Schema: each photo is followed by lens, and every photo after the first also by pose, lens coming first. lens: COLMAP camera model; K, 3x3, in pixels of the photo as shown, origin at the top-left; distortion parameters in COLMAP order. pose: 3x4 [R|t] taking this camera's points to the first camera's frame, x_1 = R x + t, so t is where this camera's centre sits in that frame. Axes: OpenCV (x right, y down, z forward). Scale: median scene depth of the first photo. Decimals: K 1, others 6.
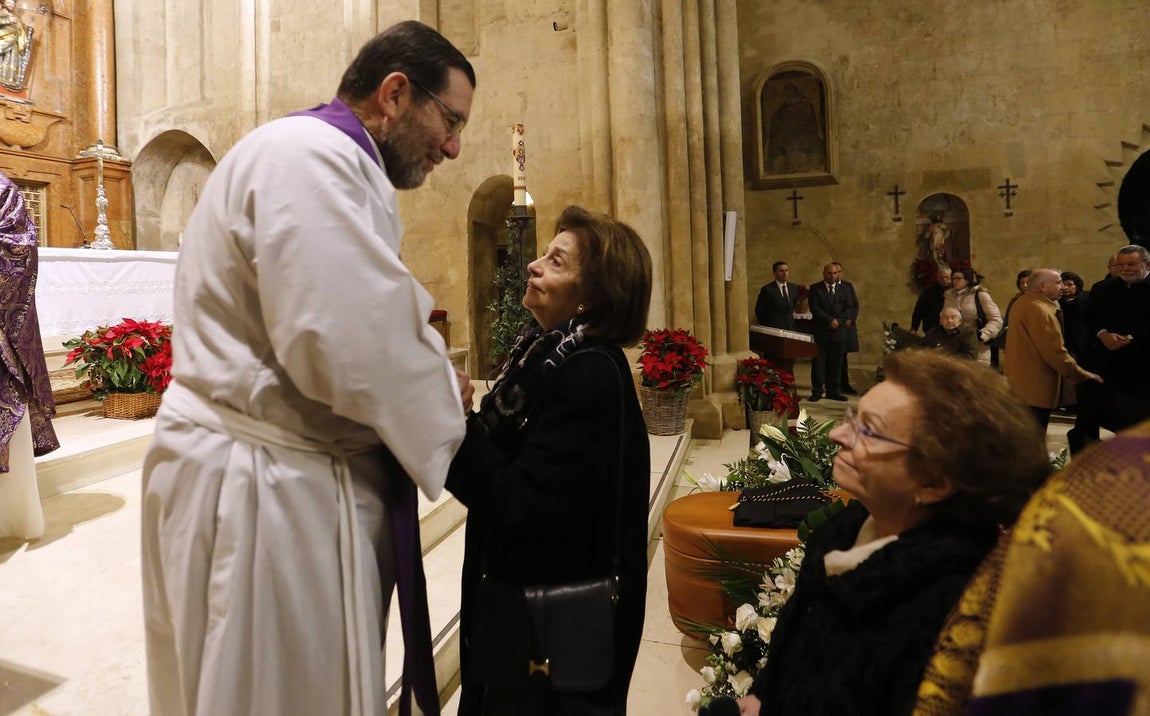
lens RADIAL K [[607.2, 0, 578.6], [0, 607.2, 266.6], [0, 0, 1]] dist [0.000786, 0.001862]
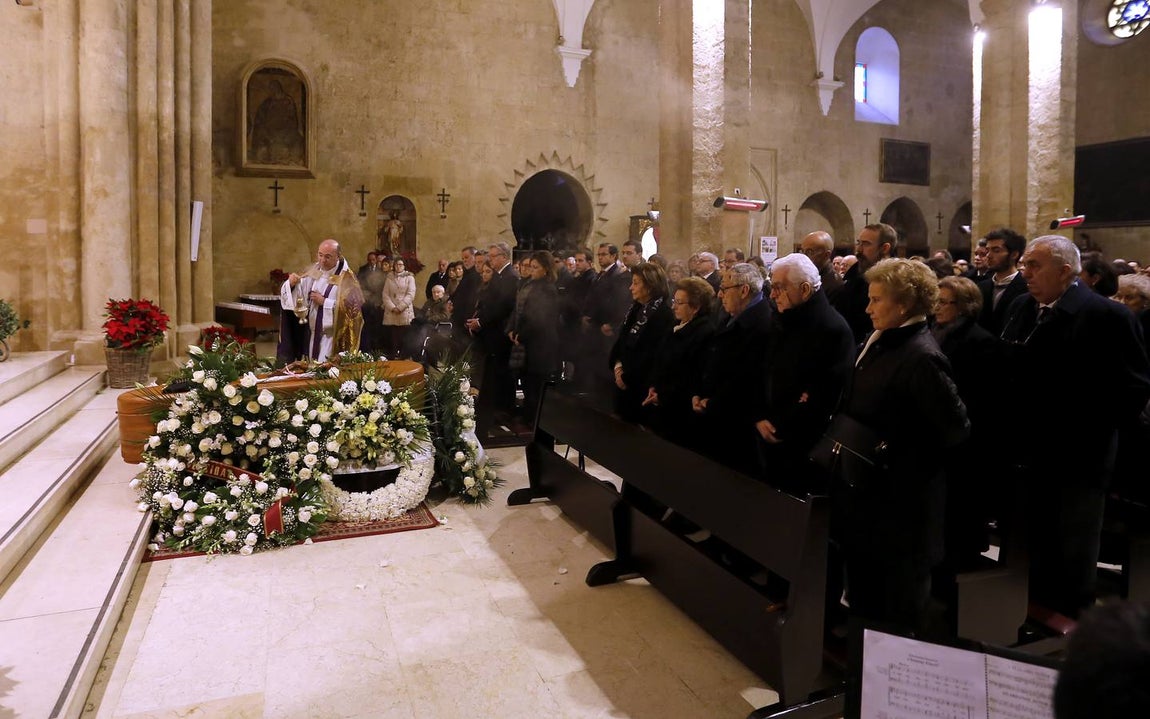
lens RADIAL K [[699.3, 0, 542.9], [0, 699.3, 279.5], [0, 0, 1]] dist [-0.069142, 0.036324]
pose [[0.788112, 0.014577, 0.615359, -0.023505], [-0.037882, 0.998973, 0.024853, 0.000520], [-0.614365, -0.042897, 0.787855, -0.283948]]
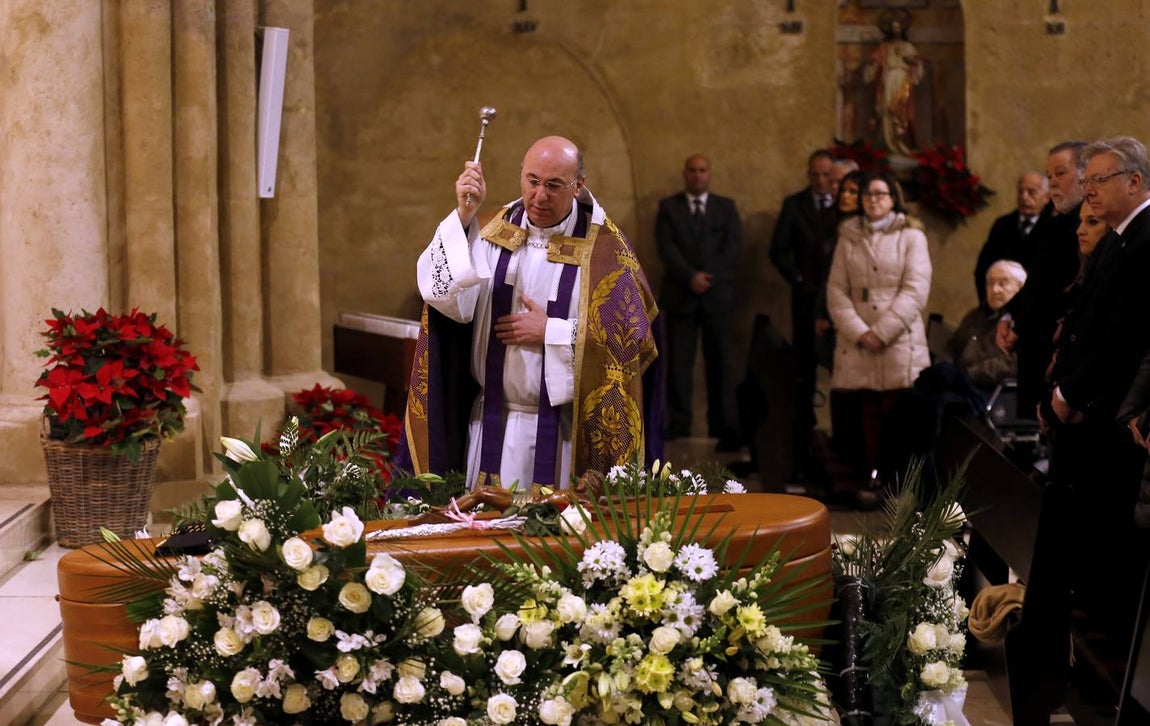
lens RADIAL K [[2570.1, 0, 575.0], [0, 2570.1, 363.0], [0, 0, 1]] dist [-0.349198, 0.130154]
pose [[0.959438, -0.008428, 0.281795, -0.023287], [-0.018176, 0.995624, 0.091660, -0.017025], [-0.281334, -0.093064, 0.955086, -0.440096]]
